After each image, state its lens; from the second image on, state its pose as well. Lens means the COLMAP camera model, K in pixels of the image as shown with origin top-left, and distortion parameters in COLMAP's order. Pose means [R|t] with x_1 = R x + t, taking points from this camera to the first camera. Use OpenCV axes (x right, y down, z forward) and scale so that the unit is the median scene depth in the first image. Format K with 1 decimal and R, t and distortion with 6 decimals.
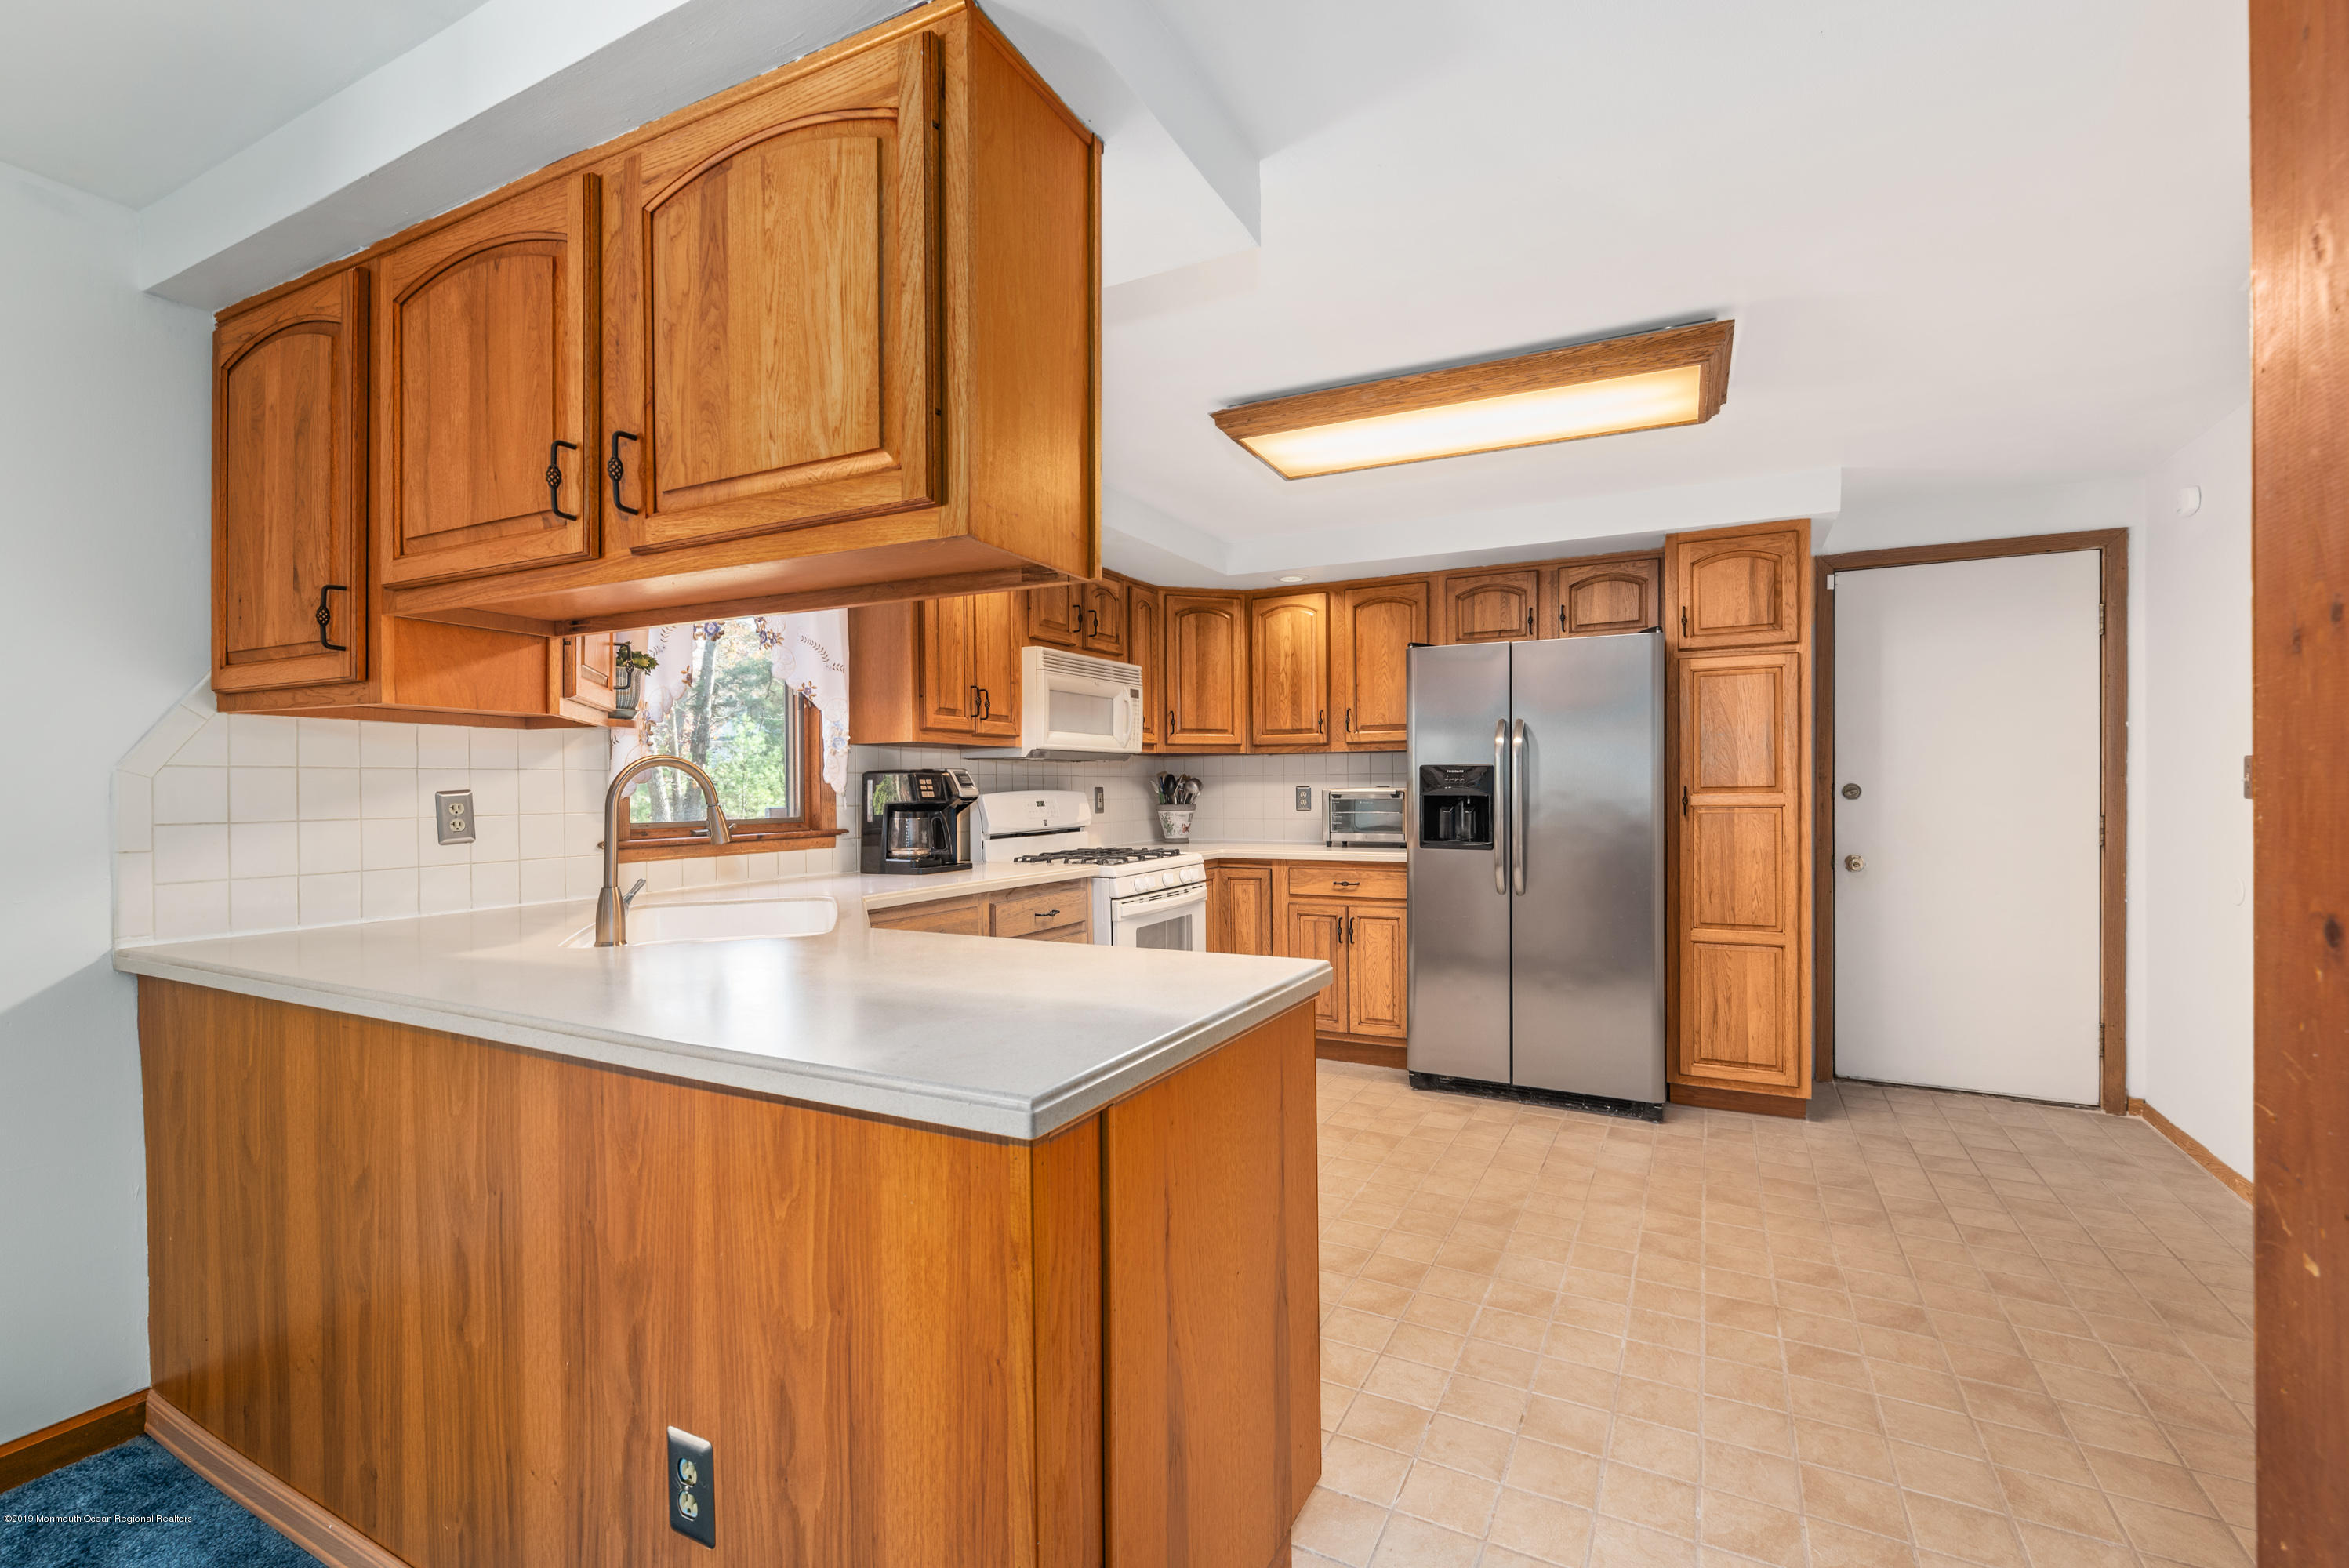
lens RADIAL K [[1030.8, 0, 1168.3], [0, 1030.8, 792.5], [0, 0, 1]] dist [0.001222, 0.000148]
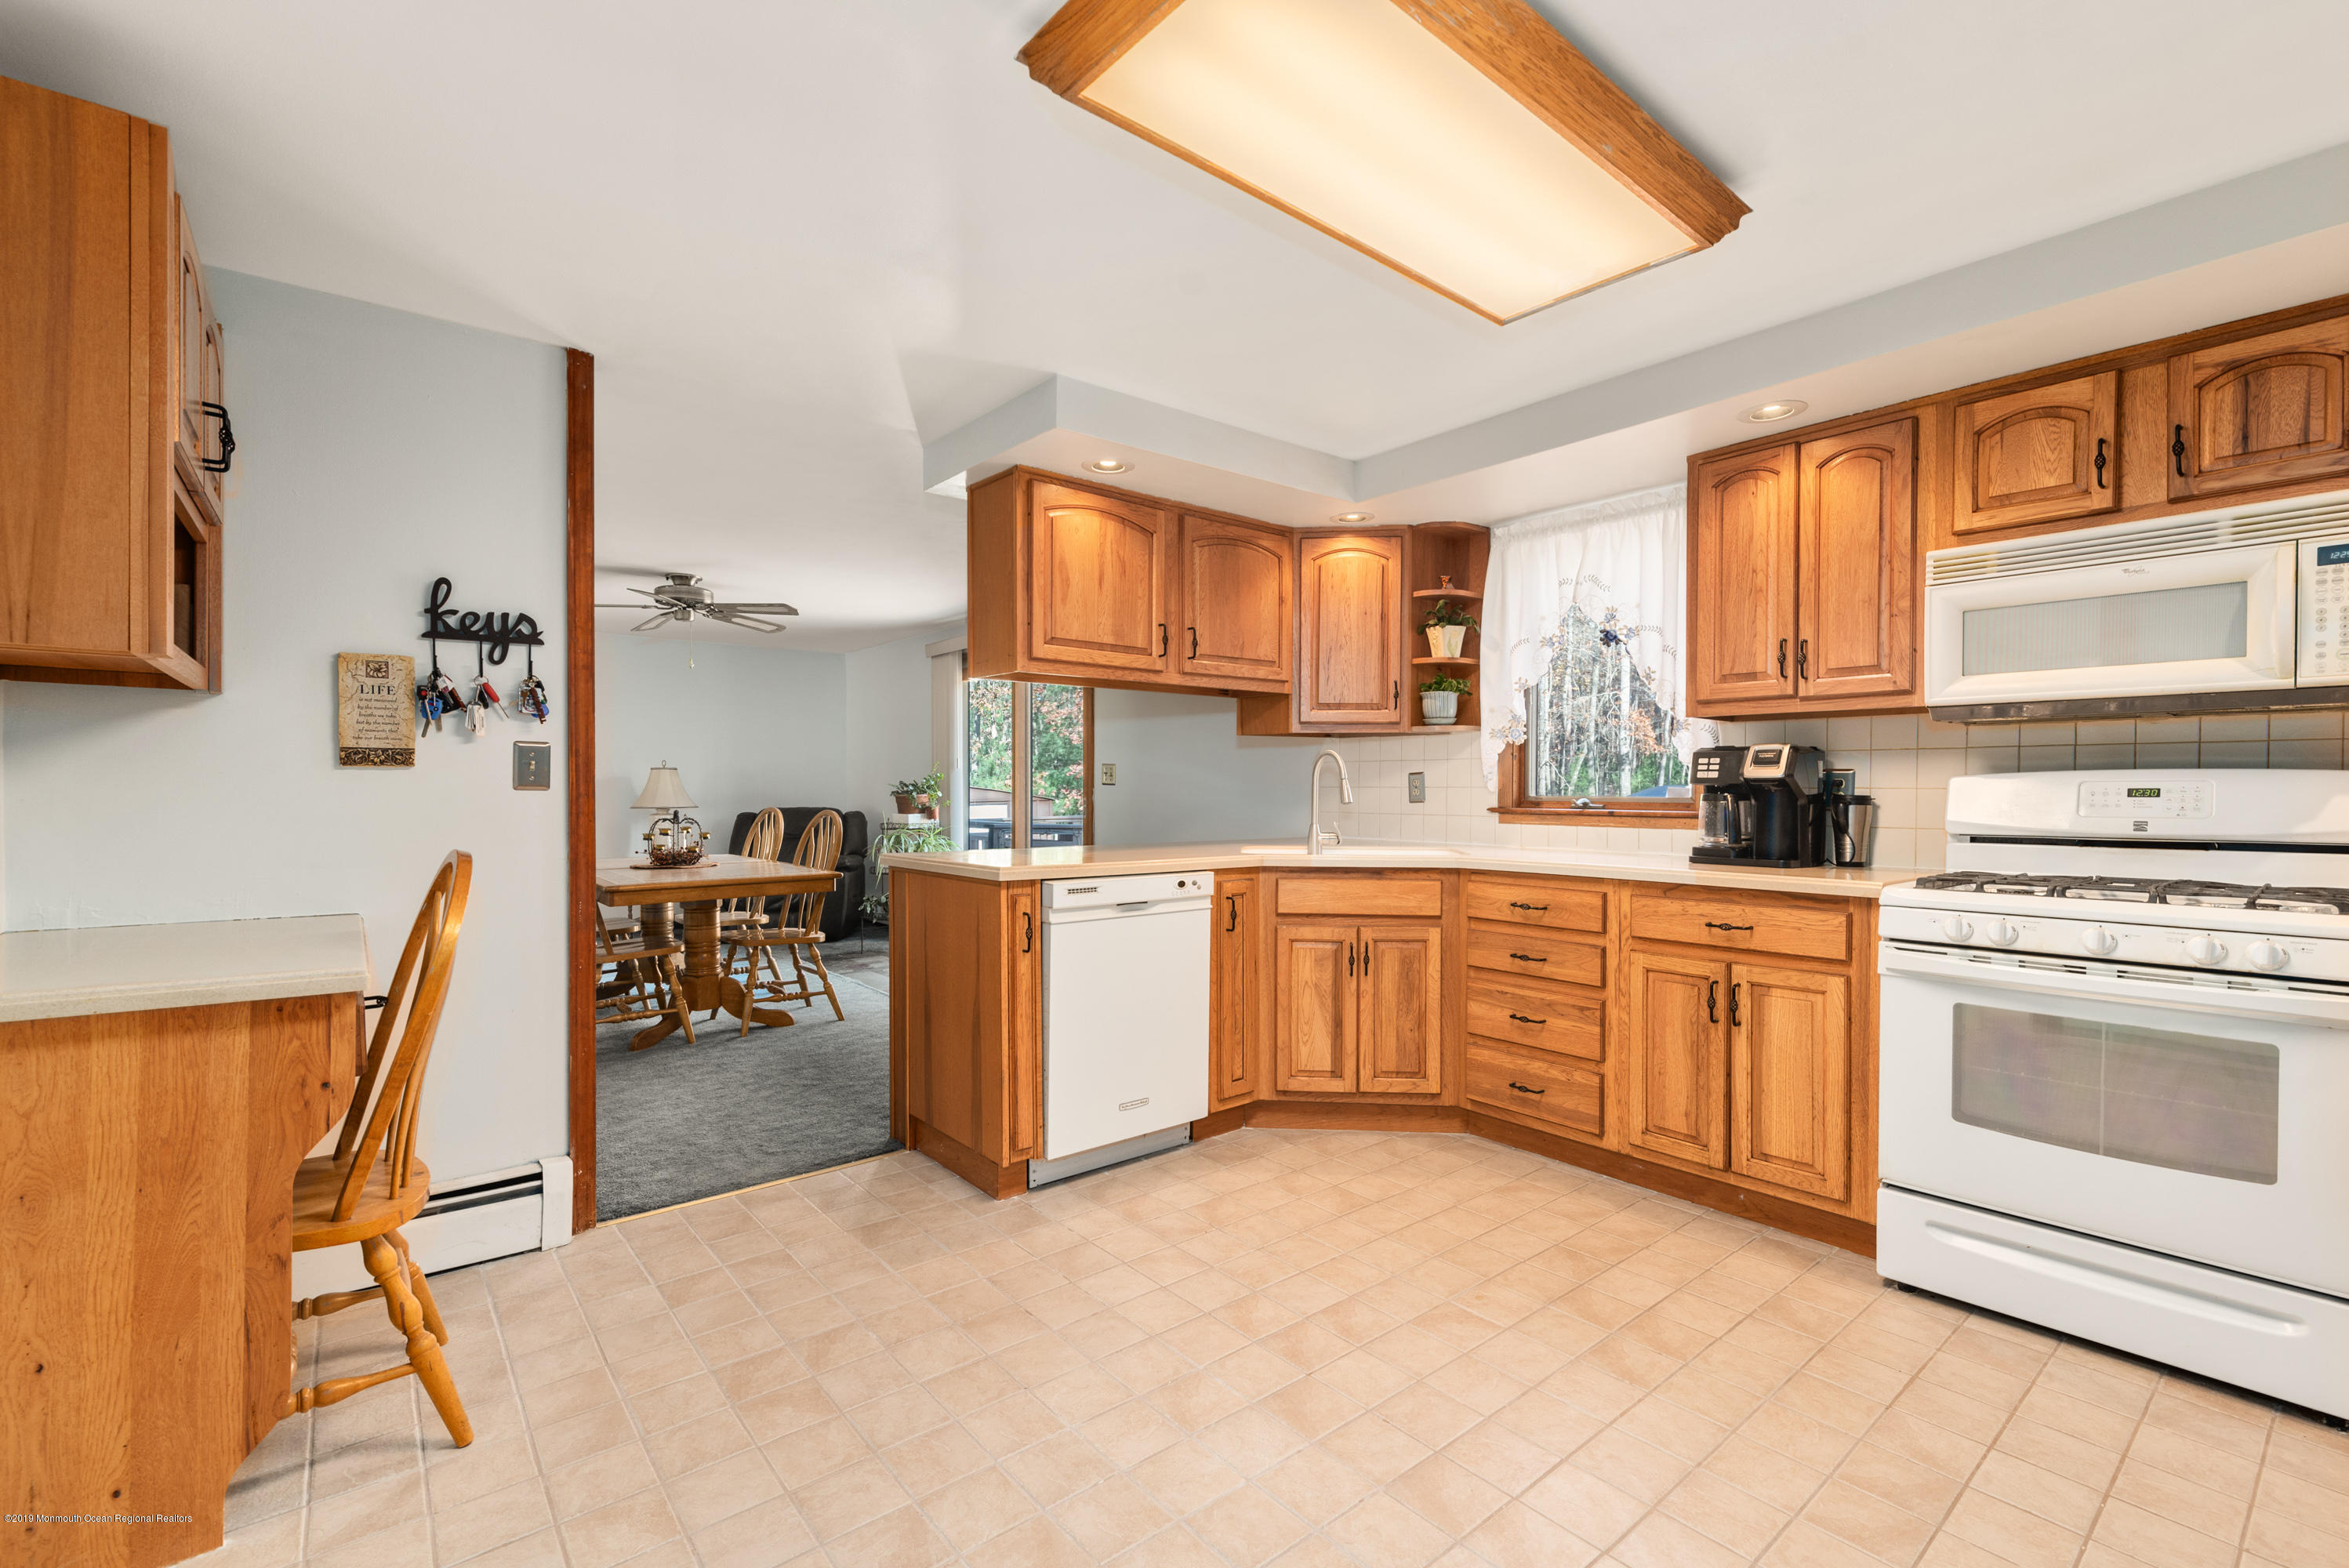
lens RADIAL K [[1041.0, 0, 1174.3], [0, 1041.0, 800.3], [0, 0, 1]] dist [0.000810, 0.000153]
pose [[-0.393891, 0.014778, -0.919038, 0.663262], [-0.005995, 0.999808, 0.018647, 0.008107], [0.919138, 0.012854, -0.393727, 0.795360]]
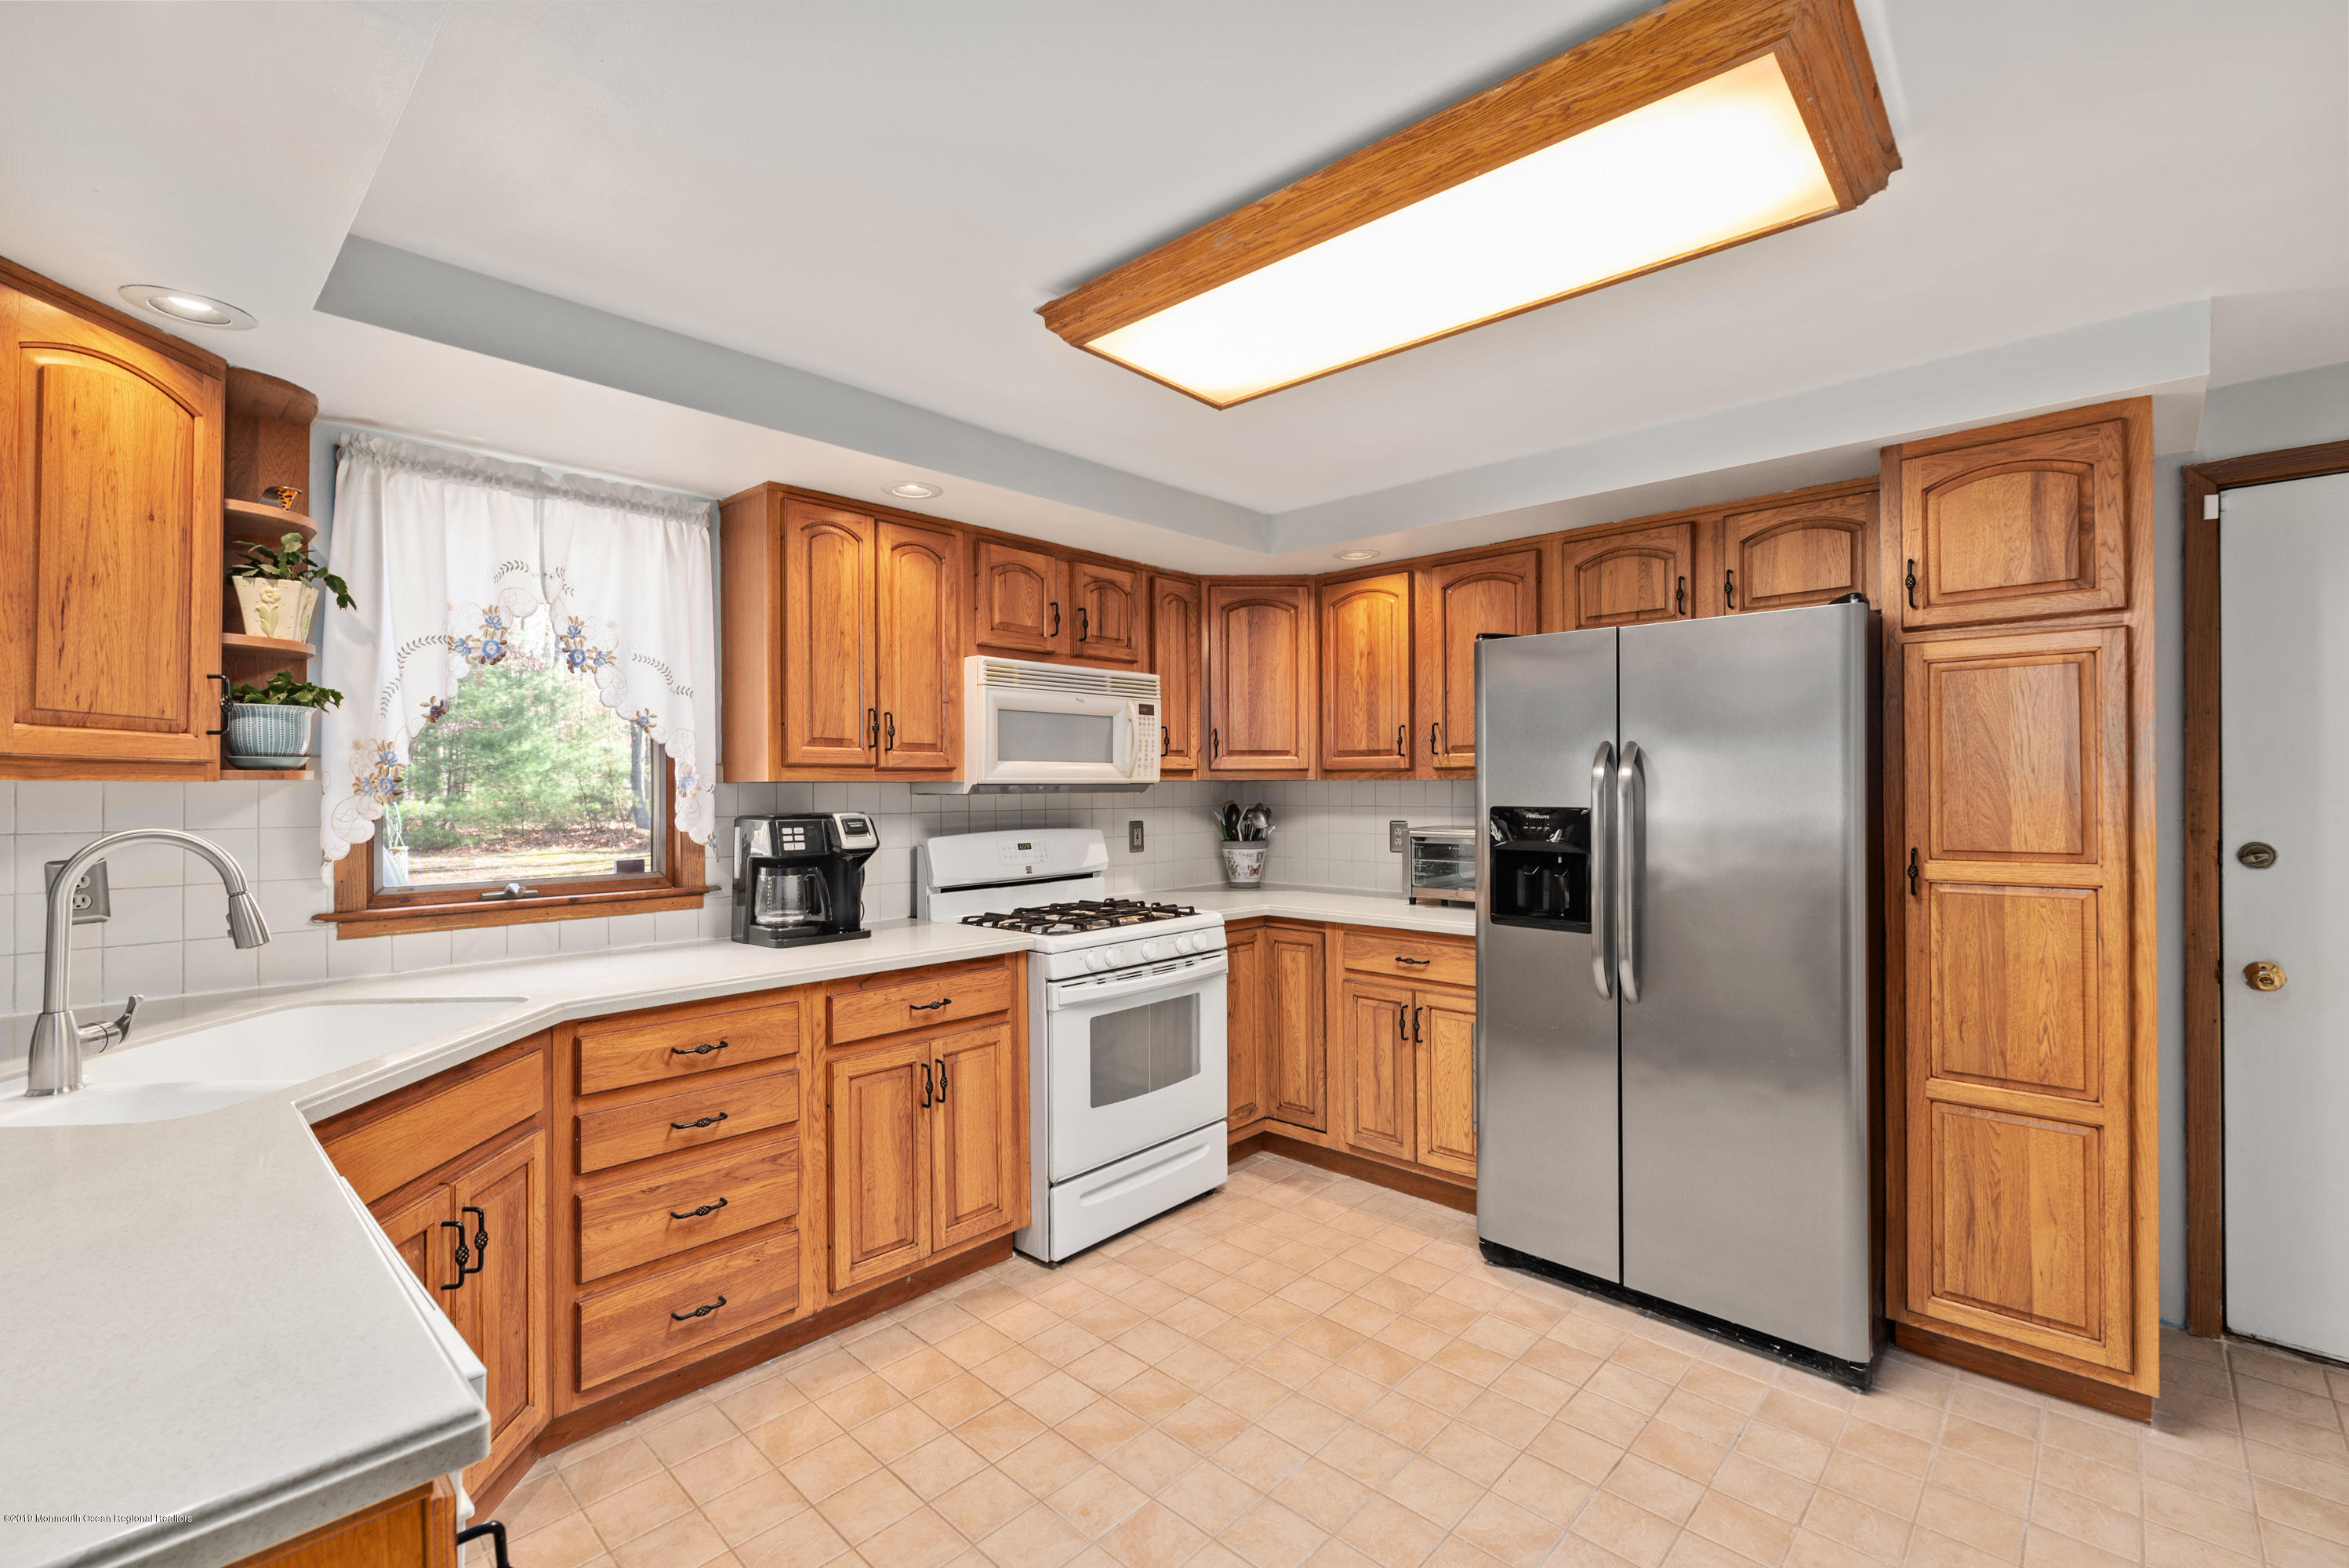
lens RADIAL K [[1007.0, 0, 1179.1], [0, 1007.0, 780.9], [0, 0, 1]] dist [0.000924, 0.000113]
pose [[0.964049, 0.001578, -0.265718, 0.223987], [-0.004230, 0.999947, -0.009408, -0.037022], [0.265689, 0.010194, 0.964005, 0.281533]]
